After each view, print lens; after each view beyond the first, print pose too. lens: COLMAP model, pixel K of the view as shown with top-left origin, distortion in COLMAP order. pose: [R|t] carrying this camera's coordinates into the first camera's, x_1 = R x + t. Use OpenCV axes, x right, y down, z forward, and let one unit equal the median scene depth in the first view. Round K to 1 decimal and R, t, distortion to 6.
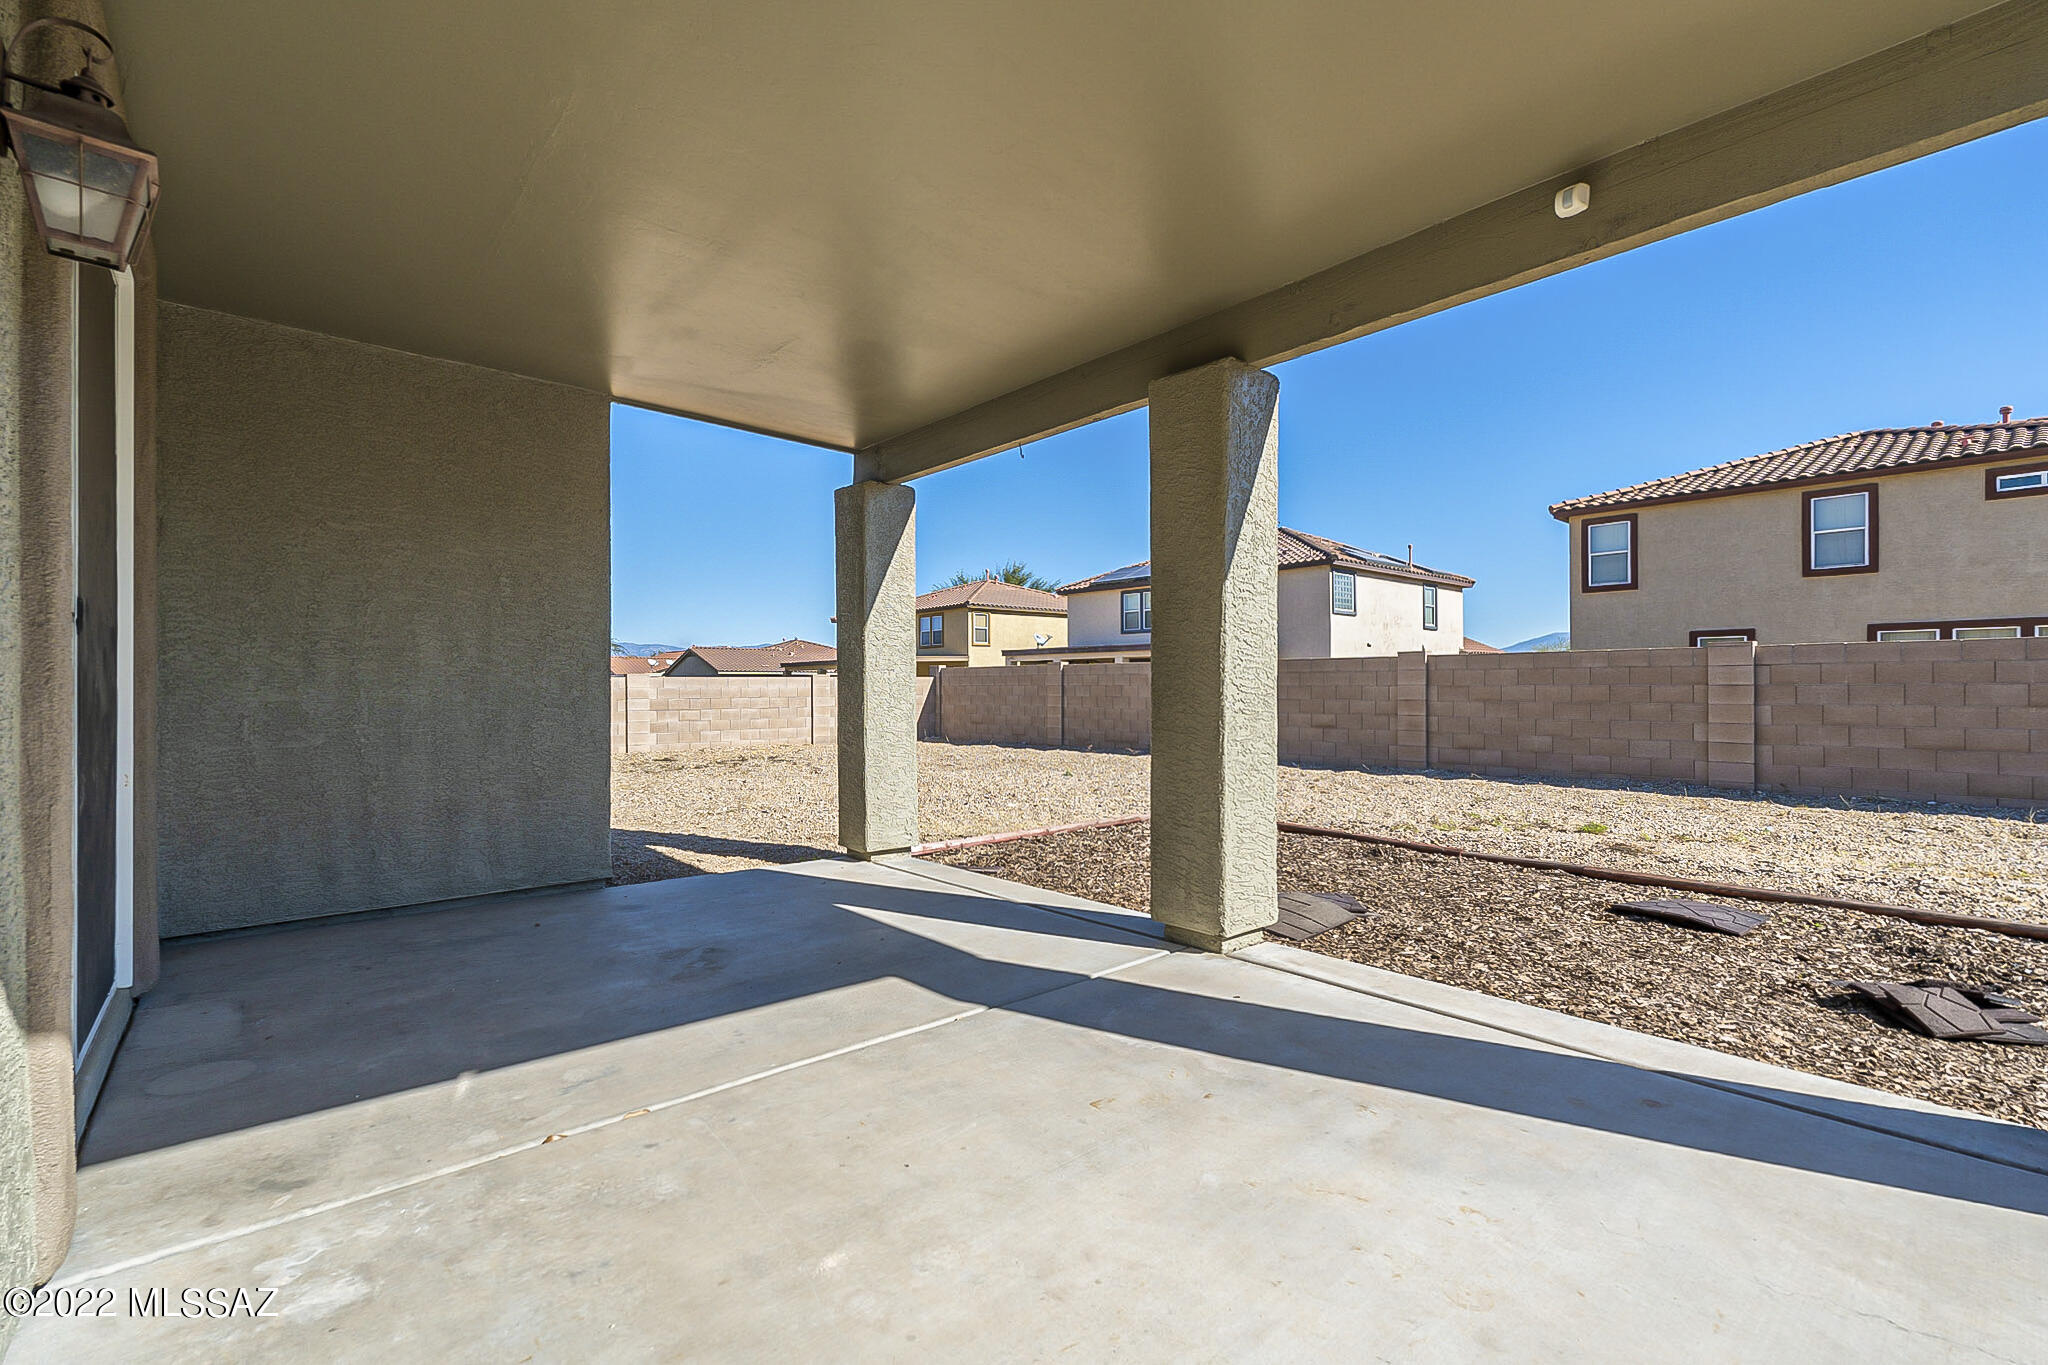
lens RADIAL K [[896.7, 0, 1020.1], [0, 896.7, 686.6], [0, 0, 1]] dist [-0.004569, -0.000028]
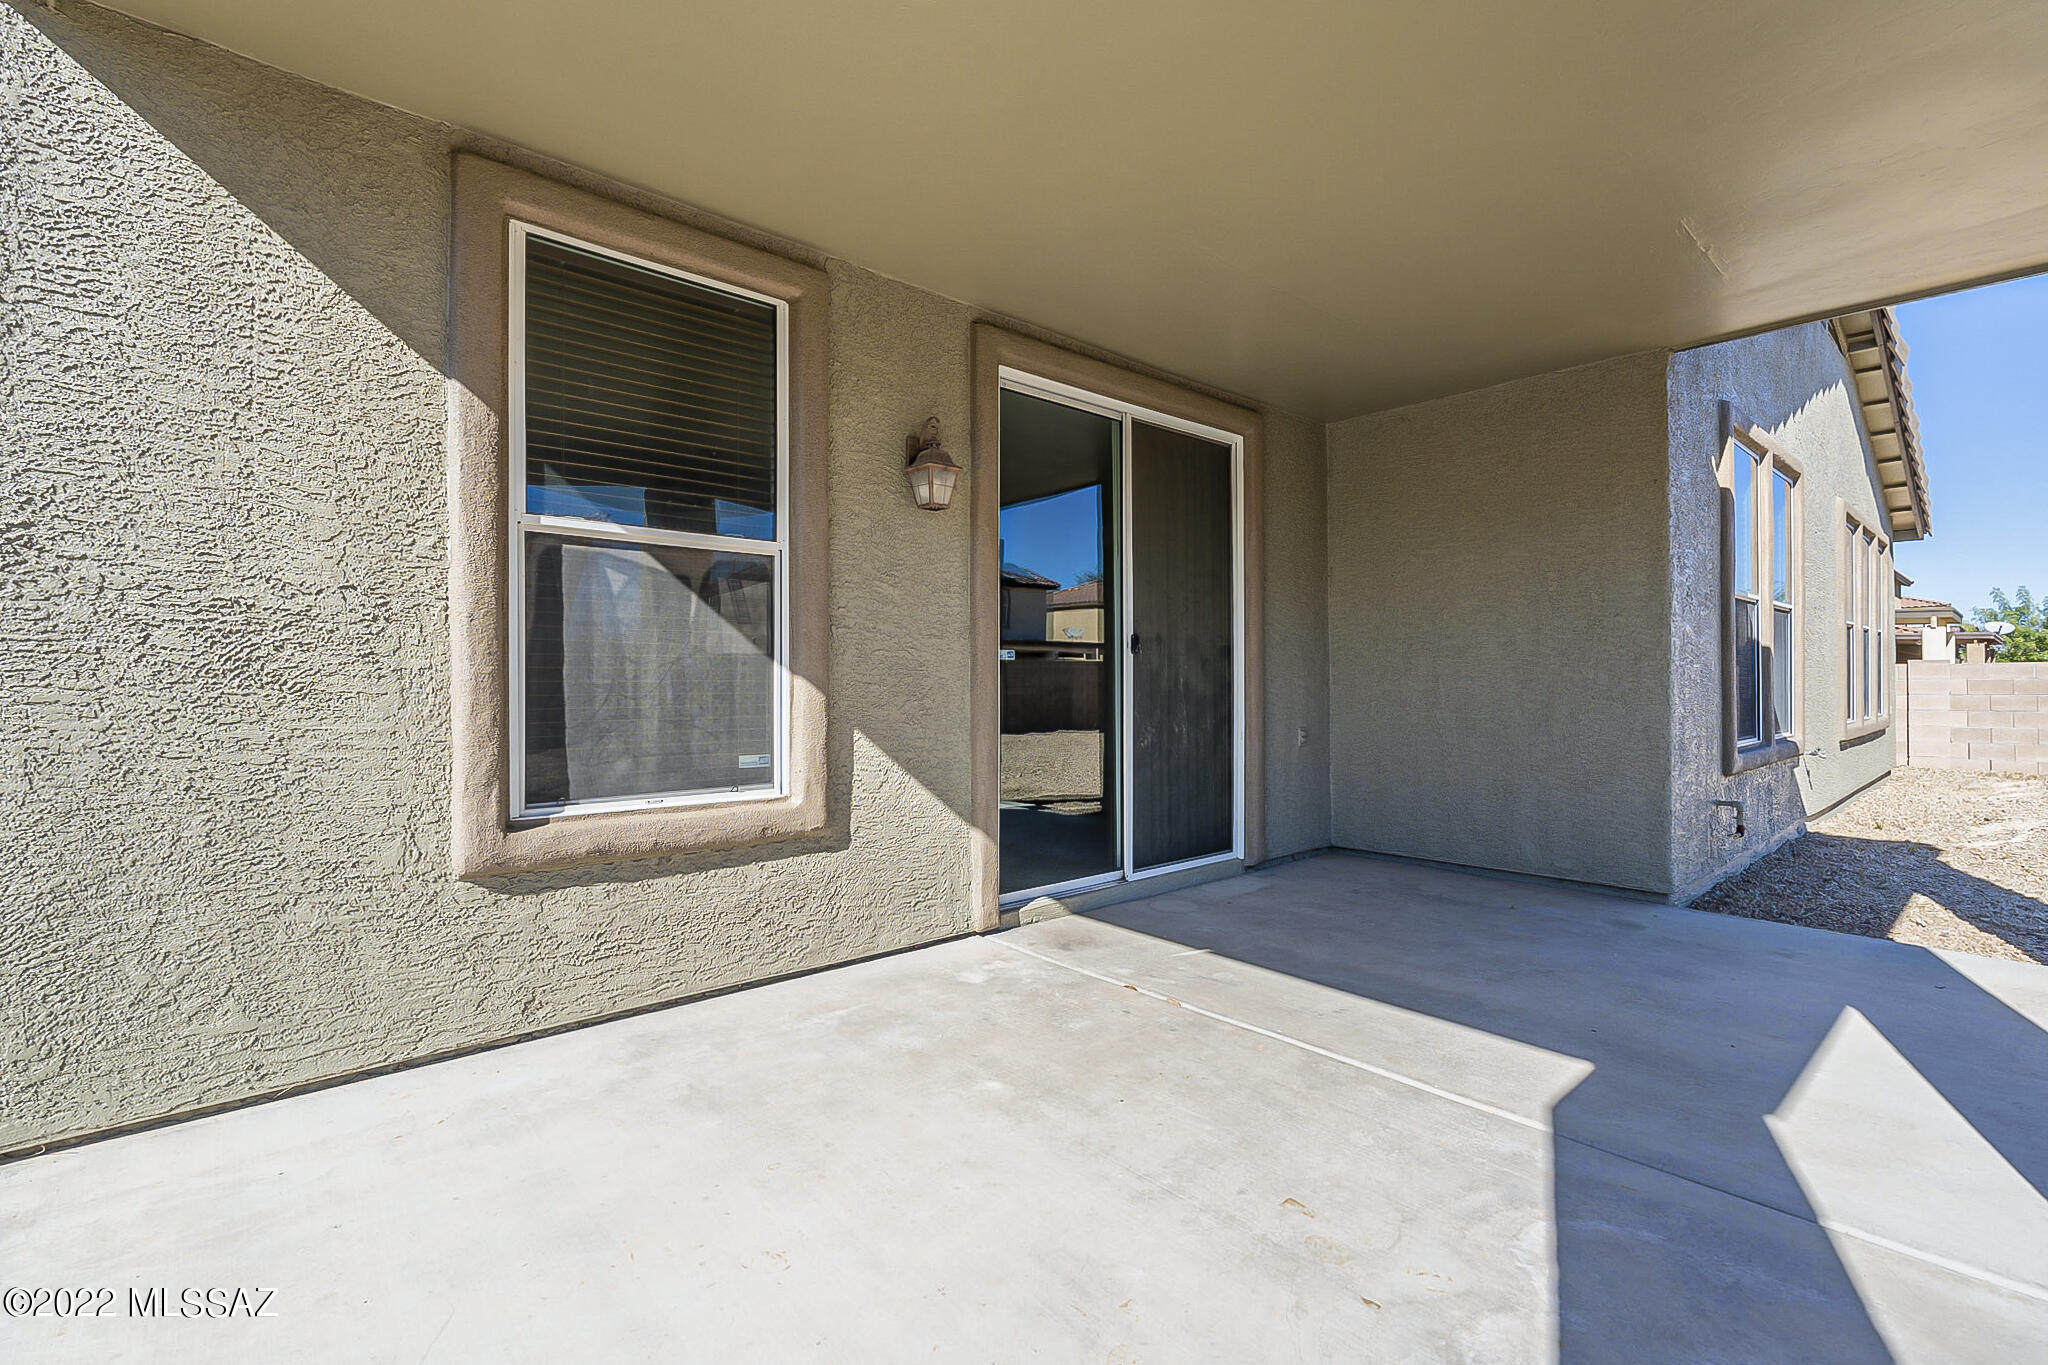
lens RADIAL K [[896.7, 0, 1024.6], [0, 896.7, 678.6], [0, 0, 1]] dist [-0.004569, -0.000028]
pose [[-0.000165, -0.001765, -0.999998, 0.499218], [0.006056, 0.999980, -0.001766, -0.001680], [0.999982, -0.006056, -0.000154, 0.430339]]
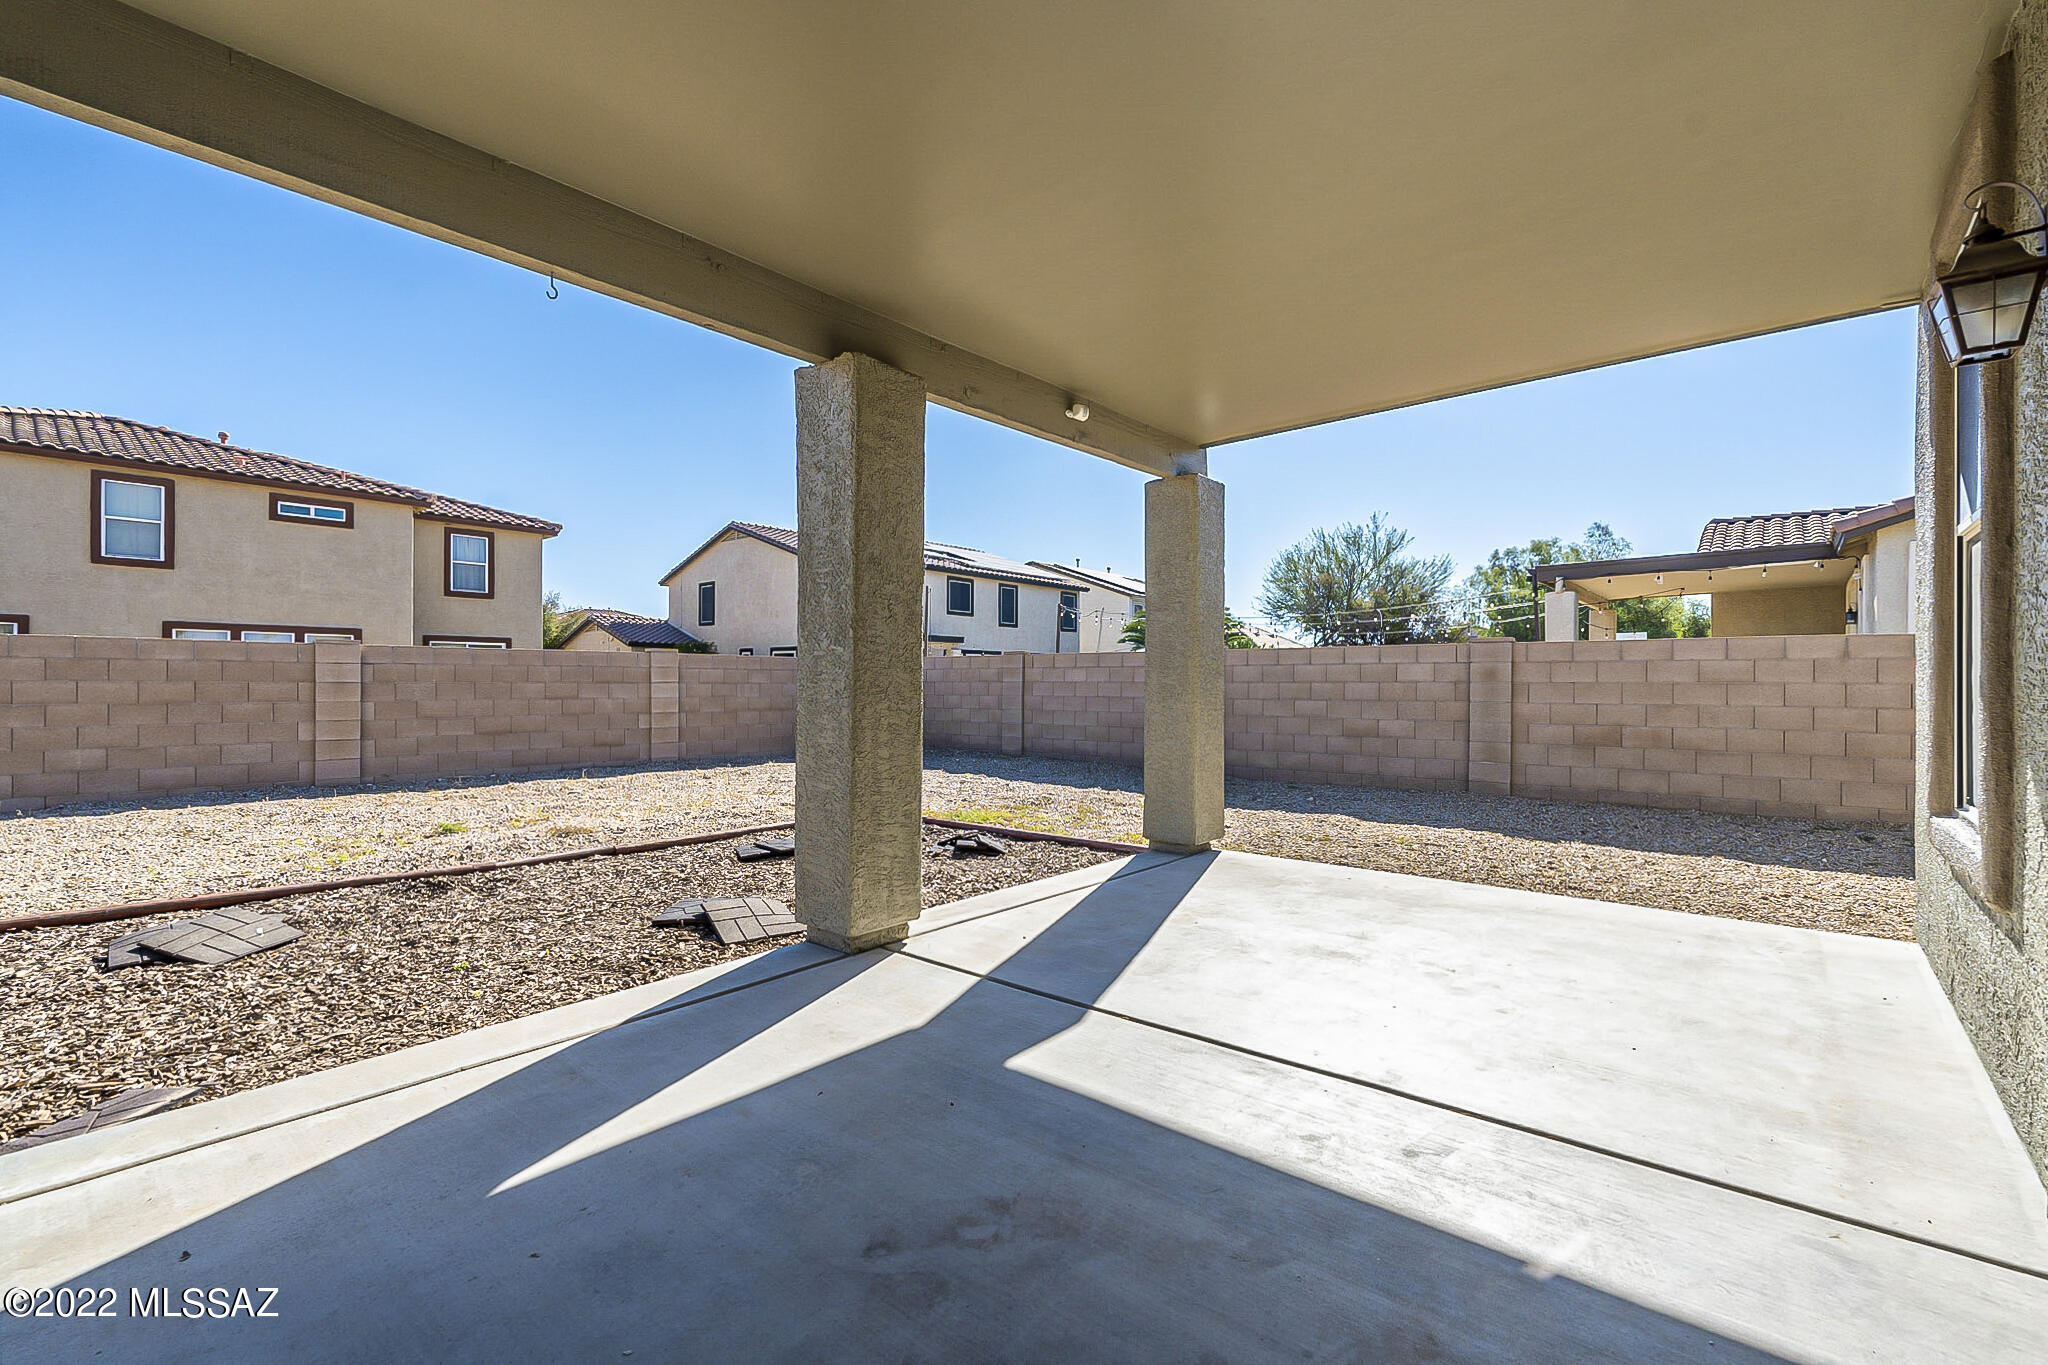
lens RADIAL K [[896.7, 0, 1027.0], [0, 896.7, 683.8], [0, 0, 1]] dist [-0.004569, -0.000028]
pose [[-0.155080, 0.004198, 0.987893, -0.734711], [-0.003759, 0.999981, -0.004839, 0.003940], [-0.987895, -0.004464, -0.155061, 0.898431]]
